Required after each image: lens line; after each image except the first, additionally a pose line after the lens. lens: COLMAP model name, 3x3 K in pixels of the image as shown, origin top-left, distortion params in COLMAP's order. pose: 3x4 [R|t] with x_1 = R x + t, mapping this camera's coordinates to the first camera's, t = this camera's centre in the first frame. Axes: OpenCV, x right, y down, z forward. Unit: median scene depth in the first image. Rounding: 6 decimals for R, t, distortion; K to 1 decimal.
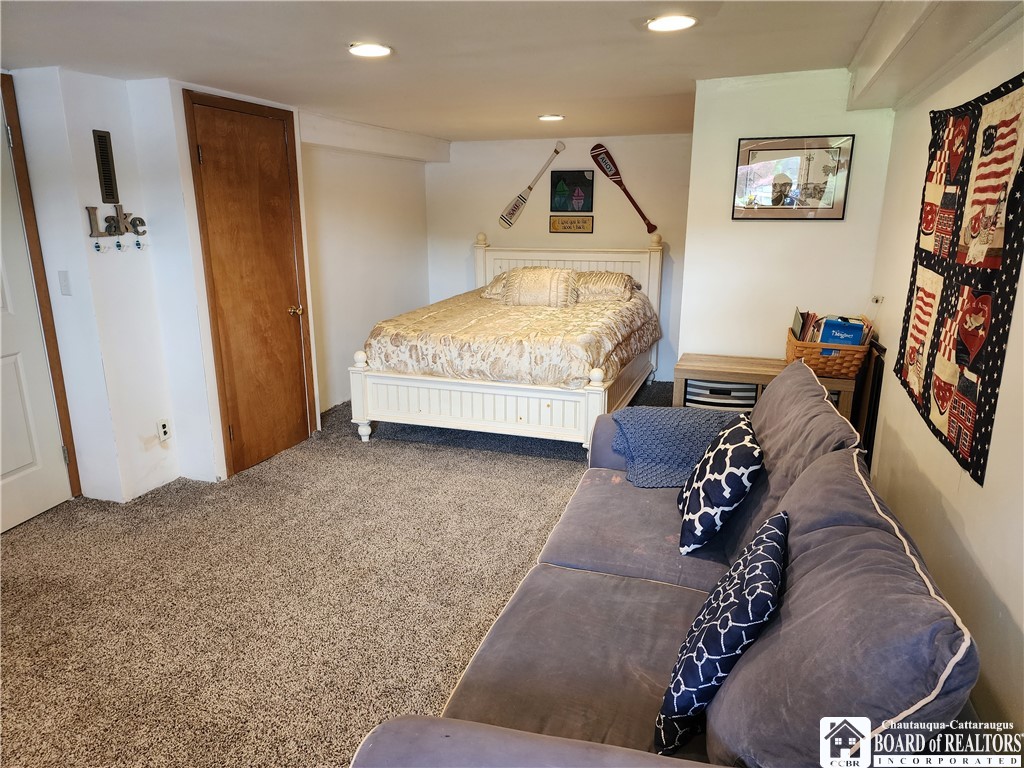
lens RADIAL K [[683.0, 0, 511.8], [0, 683.0, 388.6], [0, 0, 1]] dist [0.071980, -0.059220]
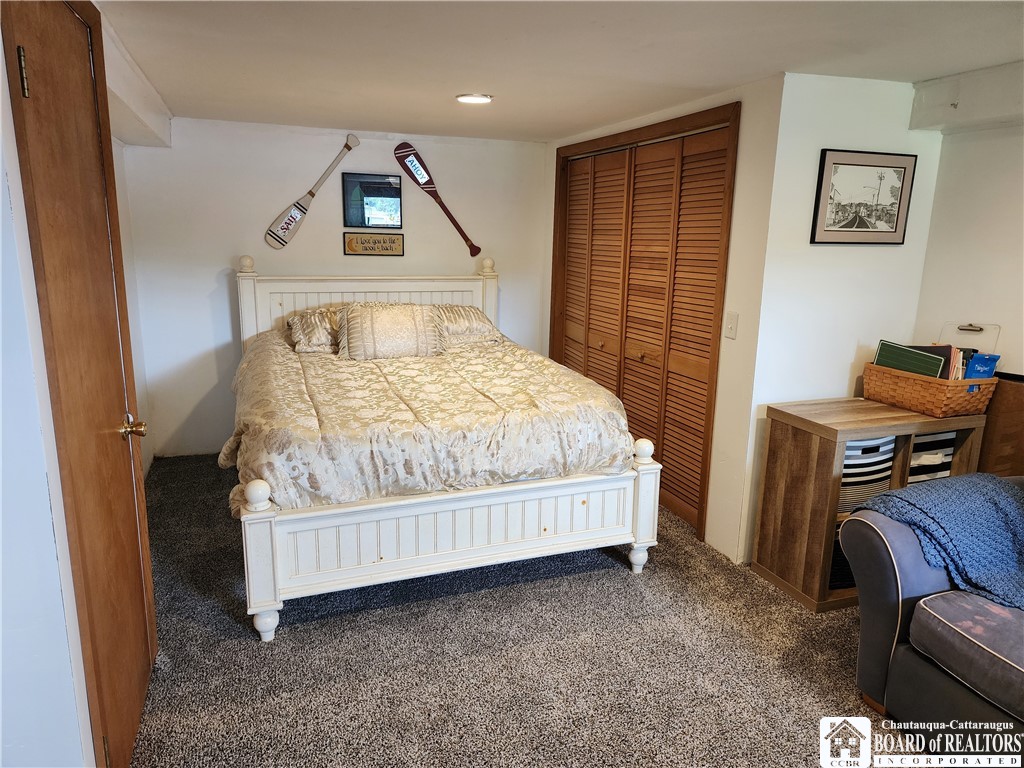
lens RADIAL K [[683.0, 0, 511.7], [0, 683.0, 380.8], [0, 0, 1]] dist [0.071980, -0.059220]
pose [[0.770356, -0.123195, 0.625599, -0.406797], [0.143744, 0.989454, 0.017842, -0.115731], [-0.621200, 0.076181, 0.779940, 0.458287]]
